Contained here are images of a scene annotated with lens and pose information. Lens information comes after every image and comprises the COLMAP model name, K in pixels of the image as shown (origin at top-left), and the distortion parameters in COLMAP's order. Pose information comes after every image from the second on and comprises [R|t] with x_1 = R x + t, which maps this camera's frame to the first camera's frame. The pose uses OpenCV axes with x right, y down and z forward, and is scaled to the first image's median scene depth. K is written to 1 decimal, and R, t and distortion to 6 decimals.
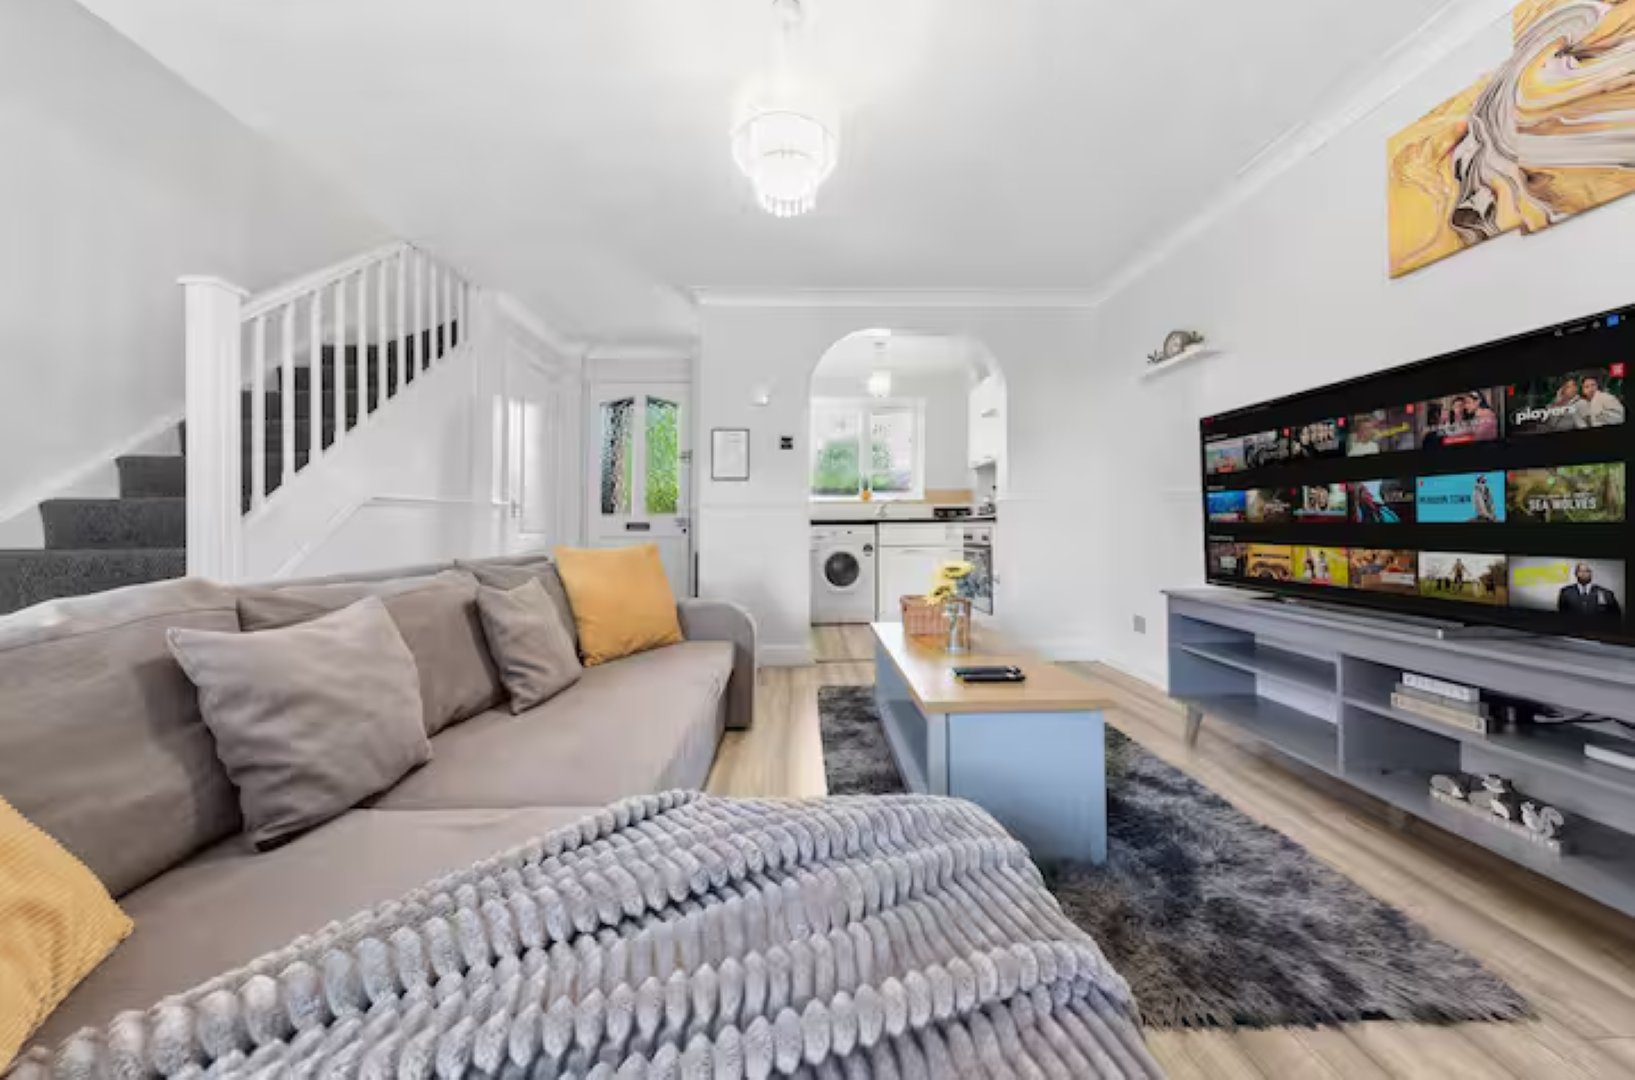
lens RADIAL K [[574.4, 0, 822.6], [0, 574.4, 528.5], [0, 0, 1]] dist [0.001012, 0.000058]
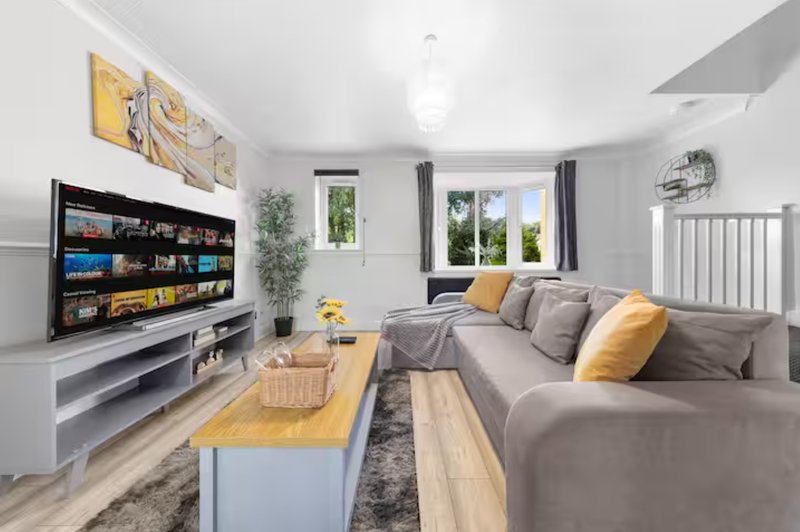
lens RADIAL K [[281.0, 0, 402.5], [0, 281.0, 260.4], [0, 0, 1]] dist [0.001012, 0.000058]
pose [[-0.999167, -0.001741, 0.040774, 0.027671], [-0.001152, 0.999895, 0.014453, -0.074383], [-0.040795, 0.014394, -0.999064, 1.952620]]
